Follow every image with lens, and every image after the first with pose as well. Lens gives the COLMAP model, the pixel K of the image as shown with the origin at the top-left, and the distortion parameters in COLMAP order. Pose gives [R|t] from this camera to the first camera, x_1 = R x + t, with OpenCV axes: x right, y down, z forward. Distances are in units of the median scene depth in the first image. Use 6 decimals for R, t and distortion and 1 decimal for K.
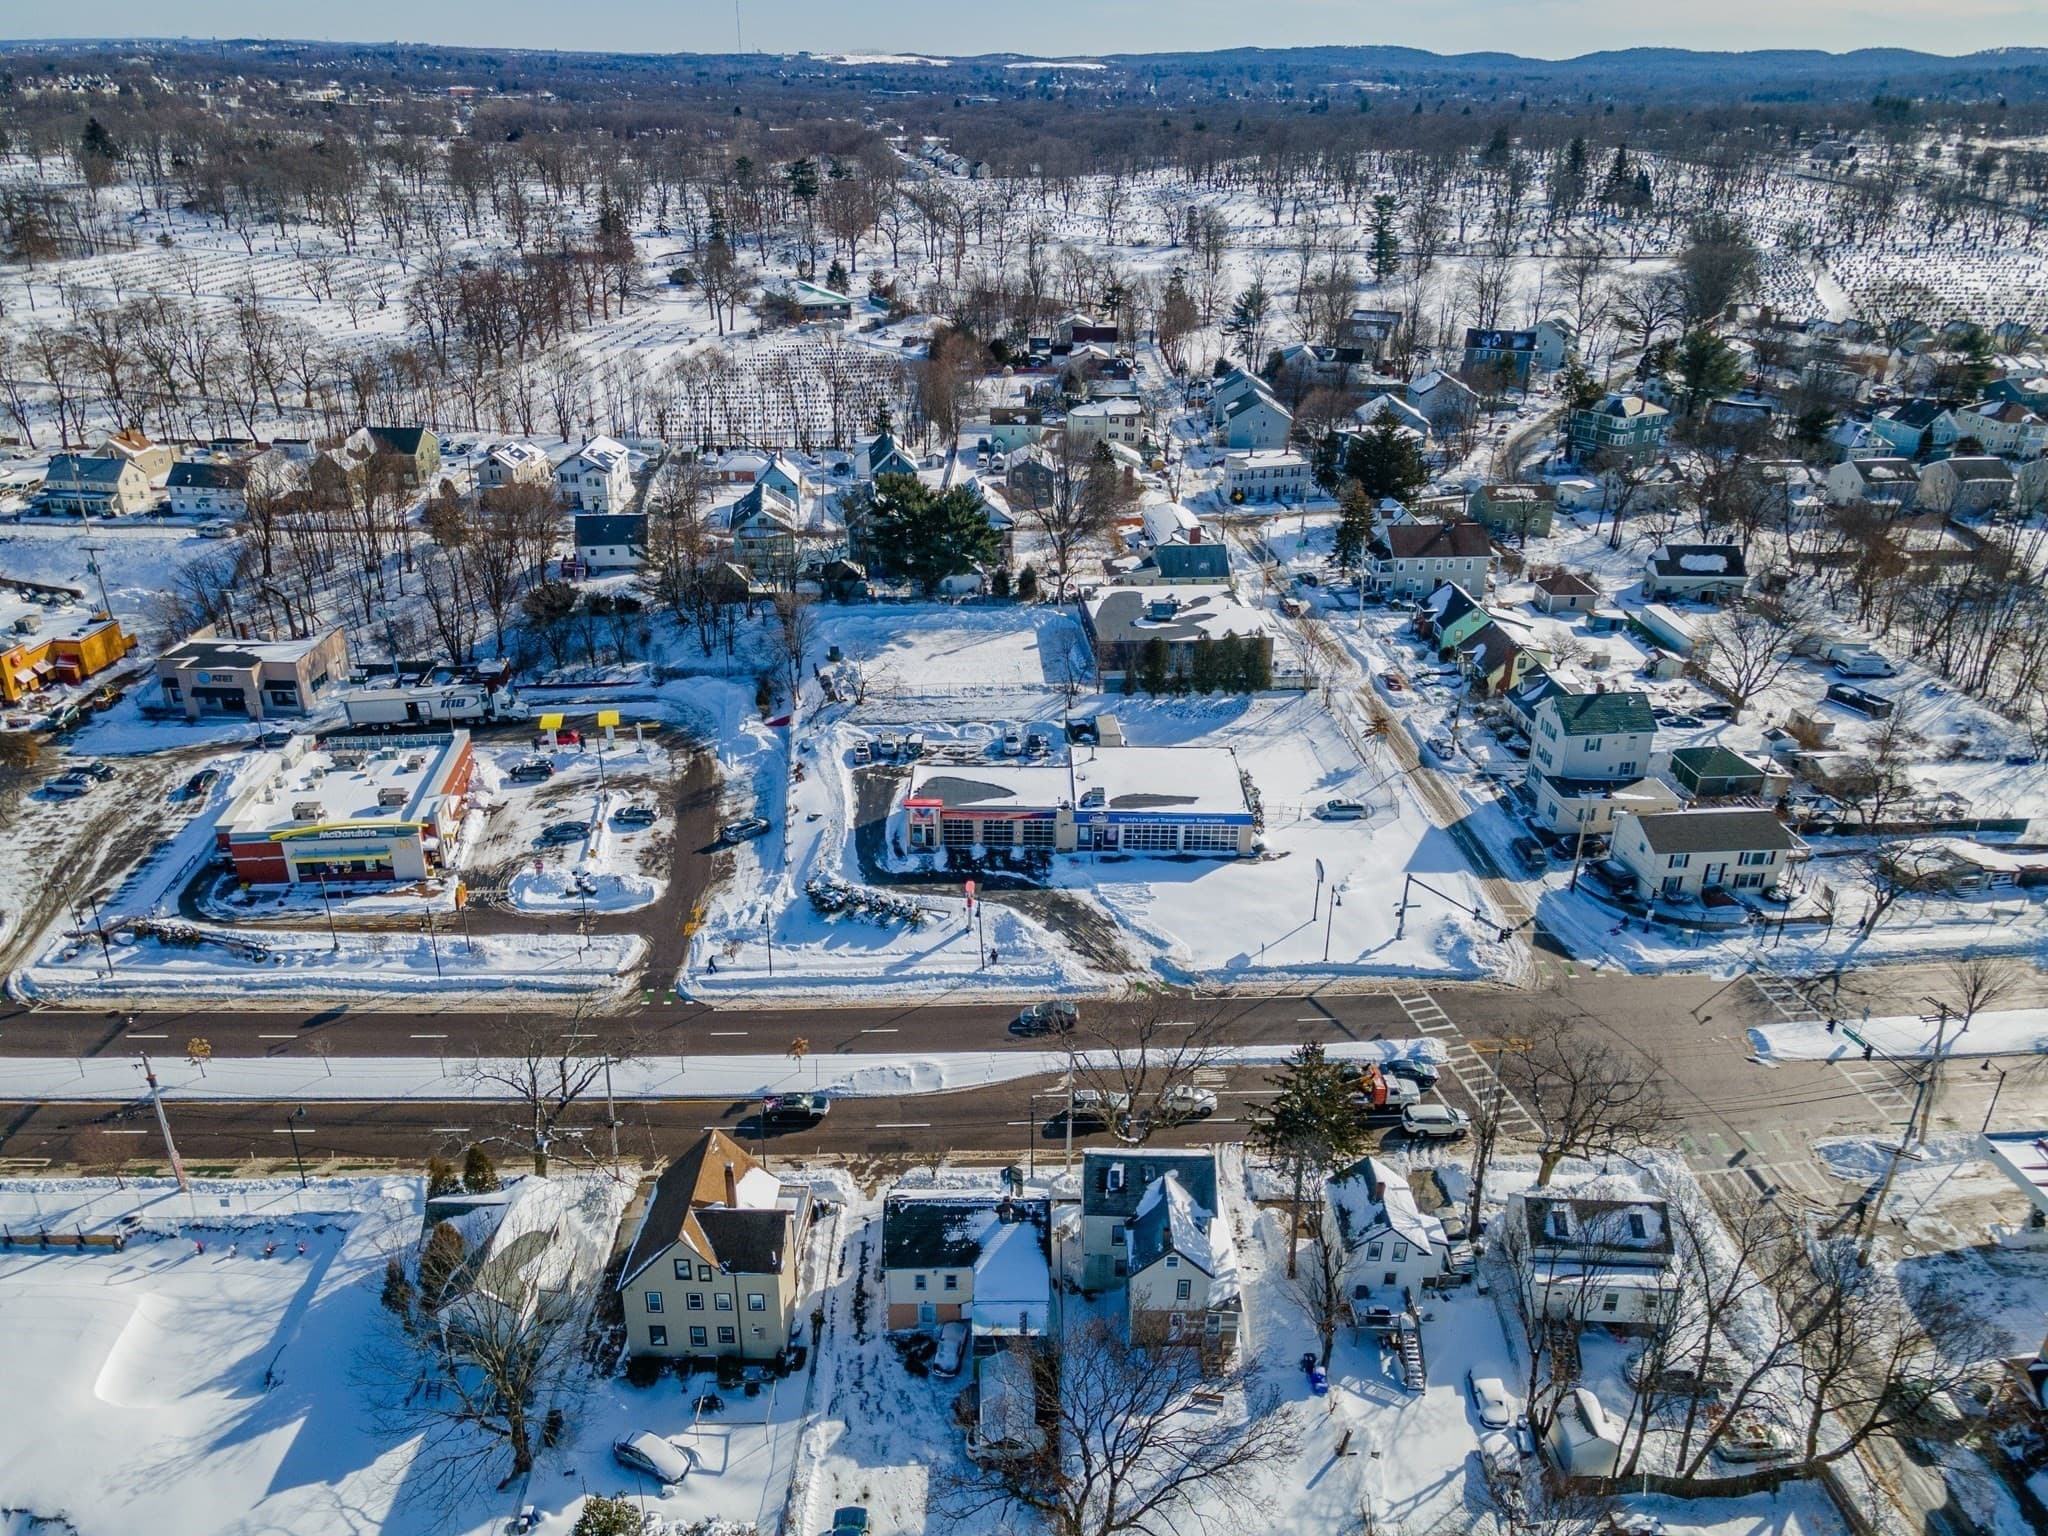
lens RADIAL K [[1481.4, 0, 1030.6], [0, 1481.4, 776.3], [0, 0, 1]] dist [0.032052, 0.022107]
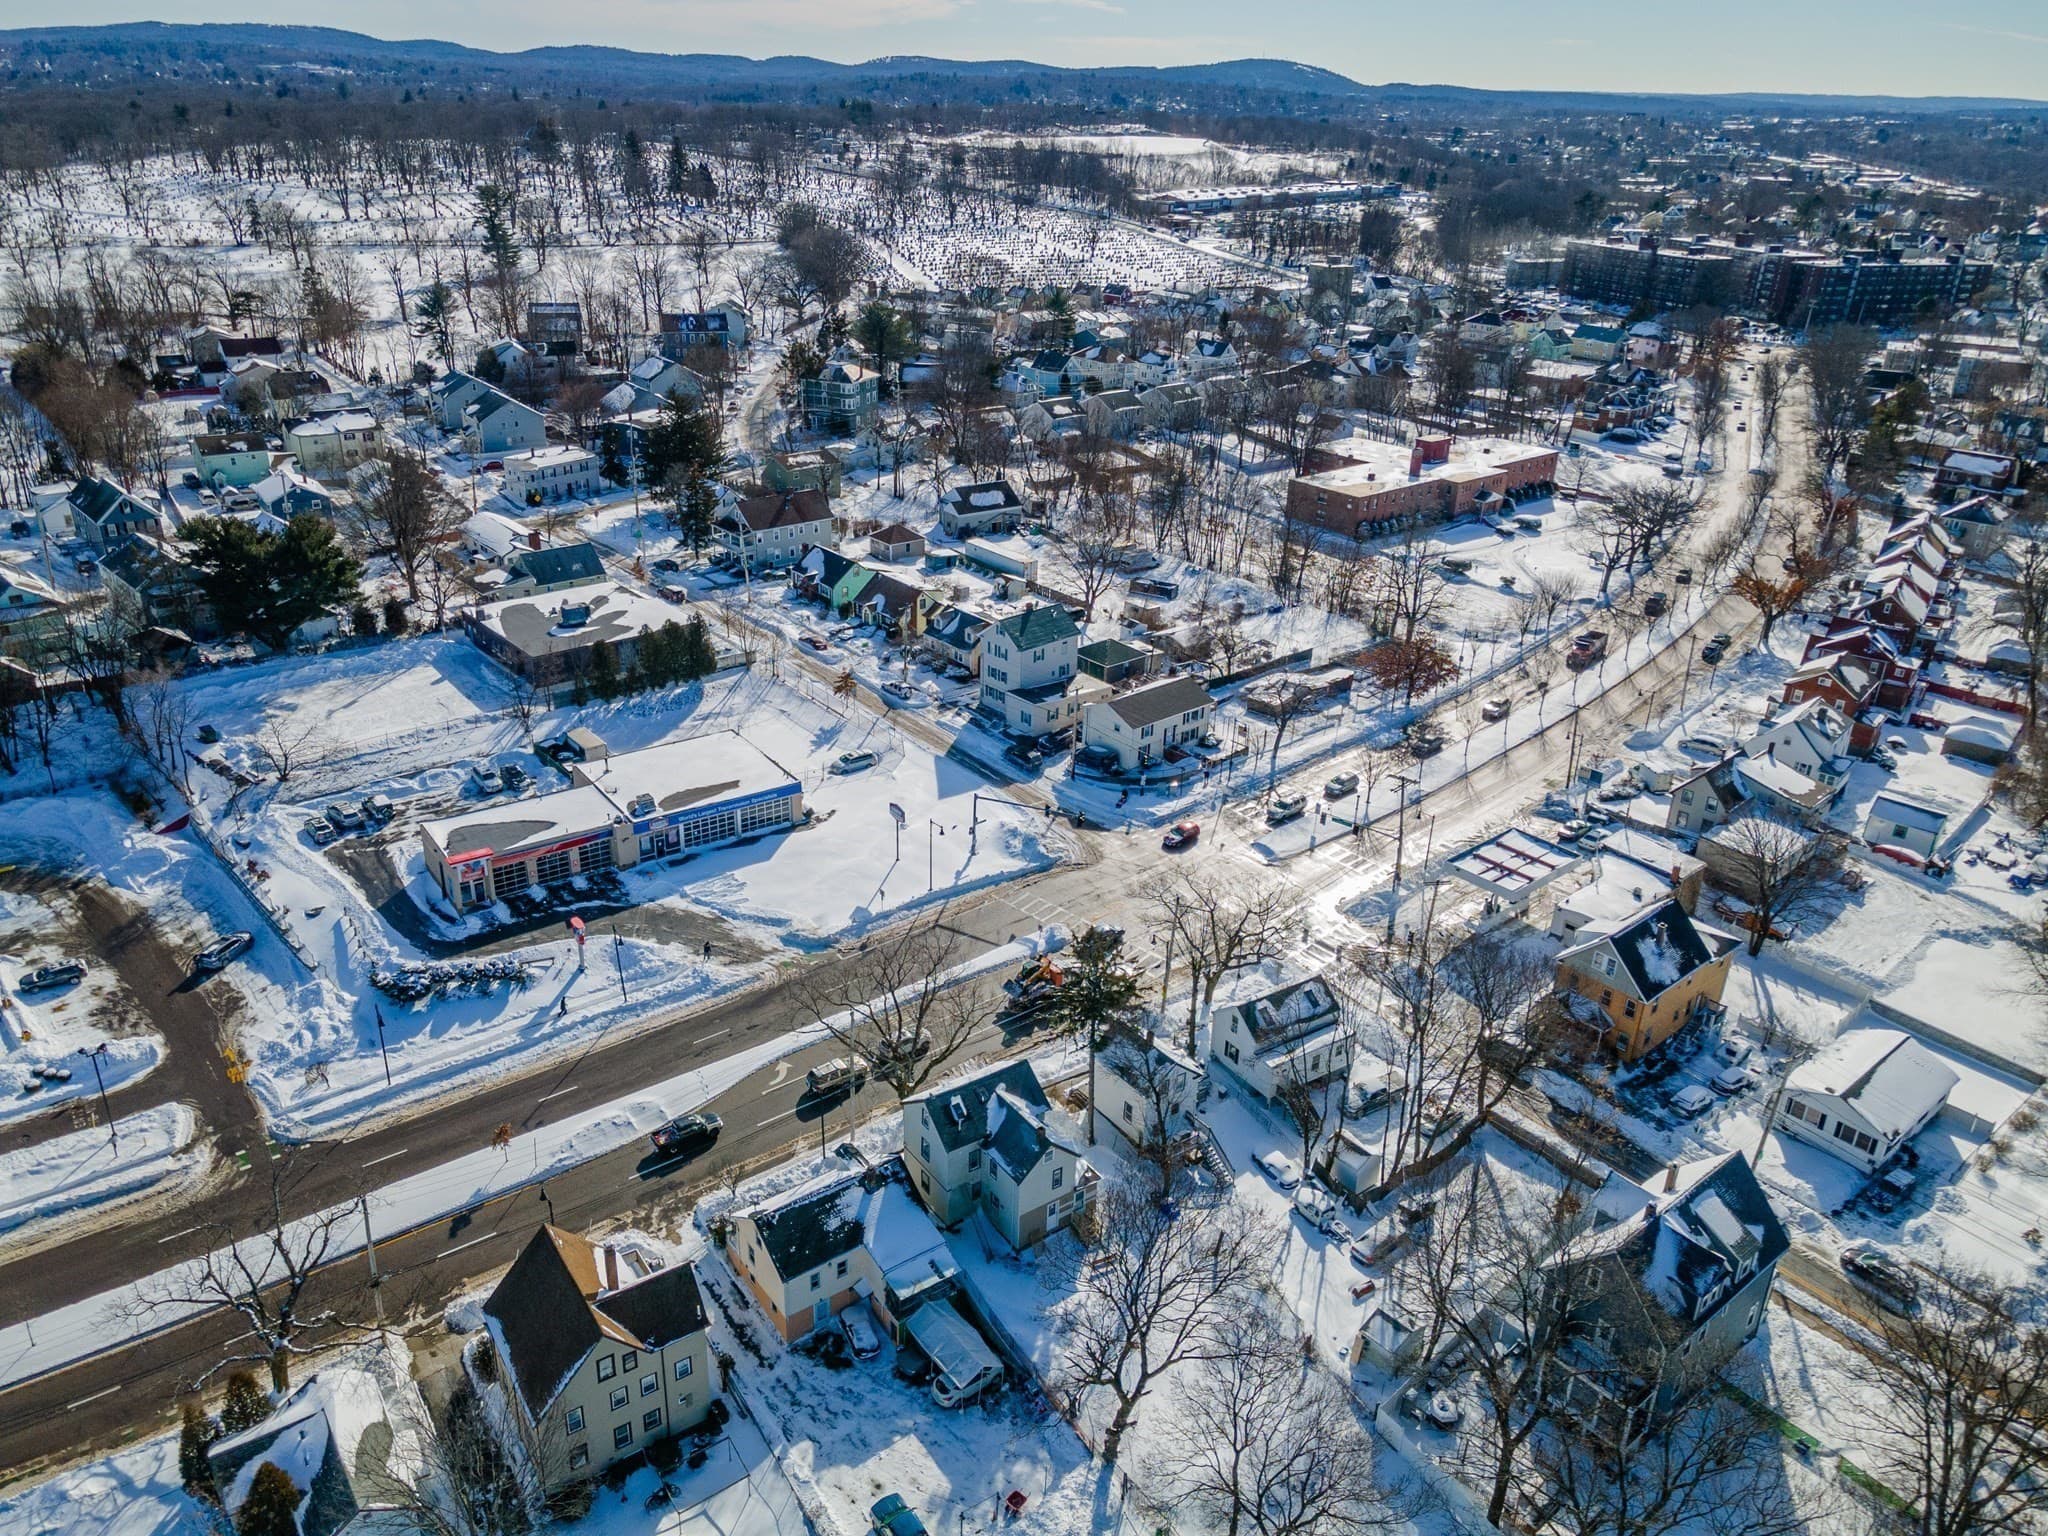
lens RADIAL K [[1481.4, 0, 1030.6], [0, 1481.4, 776.3], [0, 0, 1]] dist [0.032052, 0.022107]
pose [[0.816181, -0.235643, 0.527562, -0.271783], [0.233370, 0.969712, 0.072093, -0.015605], [-0.528571, 0.064276, 0.846452, 0.045426]]
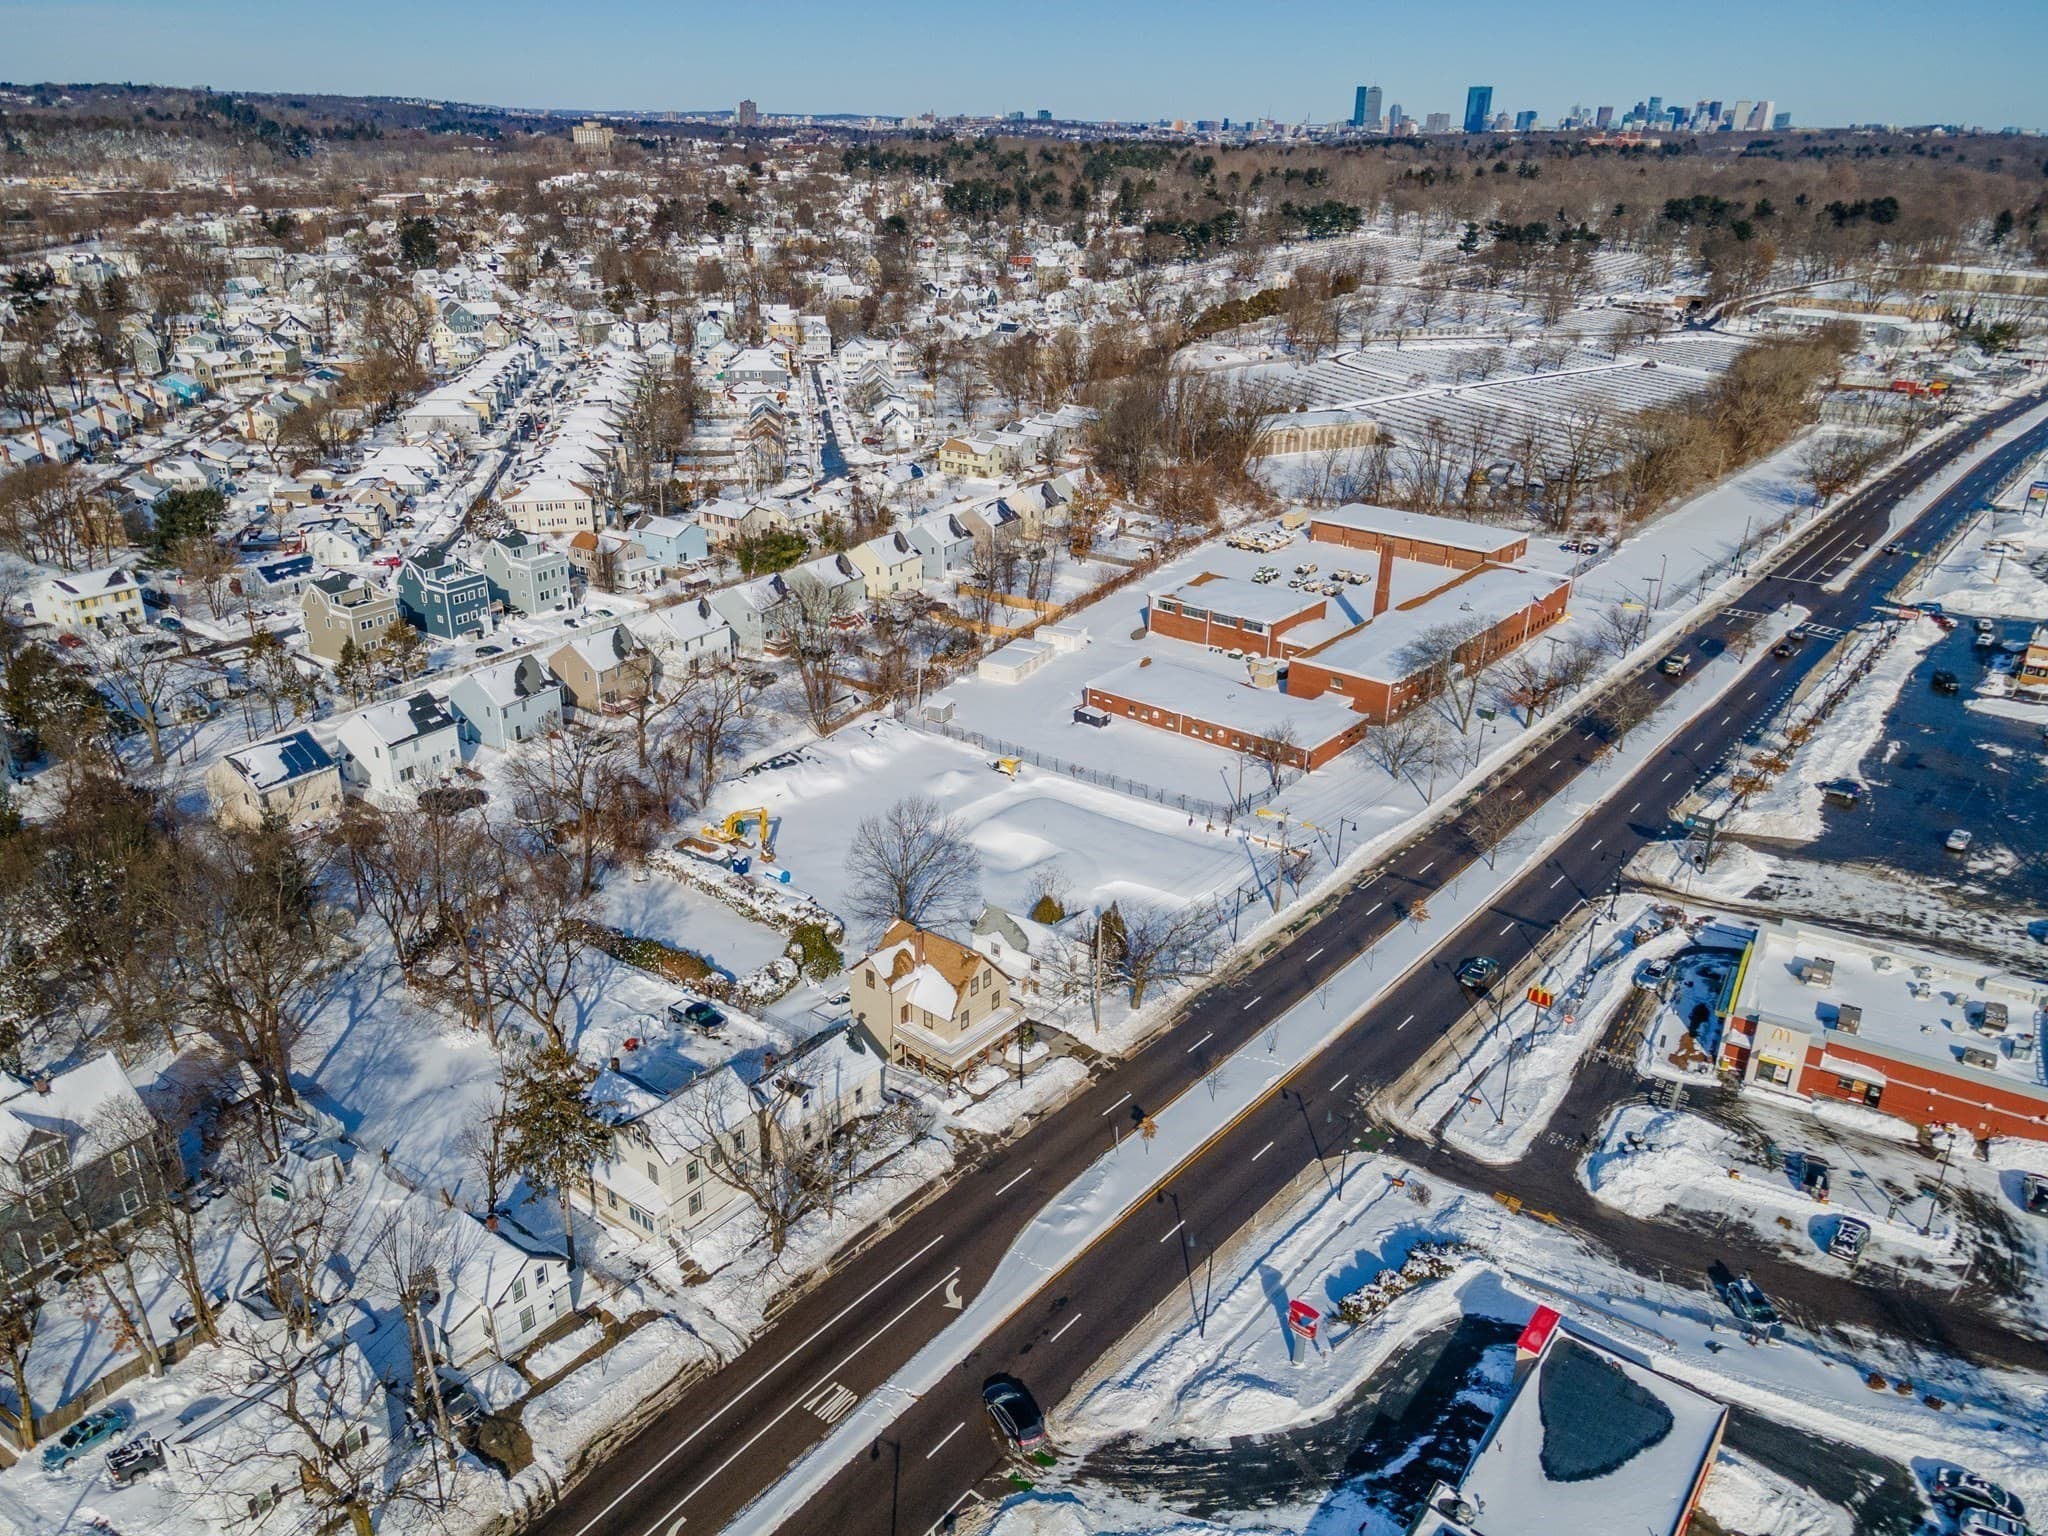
lens RADIAL K [[1493.0, 0, 1031.8], [0, 1493.0, 760.4], [0, 0, 1]] dist [0.034130, 0.022821]
pose [[-0.611469, 0.286199, -0.737696, 0.452793], [-0.365757, 0.724485, 0.584246, -0.444965], [0.701661, 0.627066, -0.338321, 0.953742]]
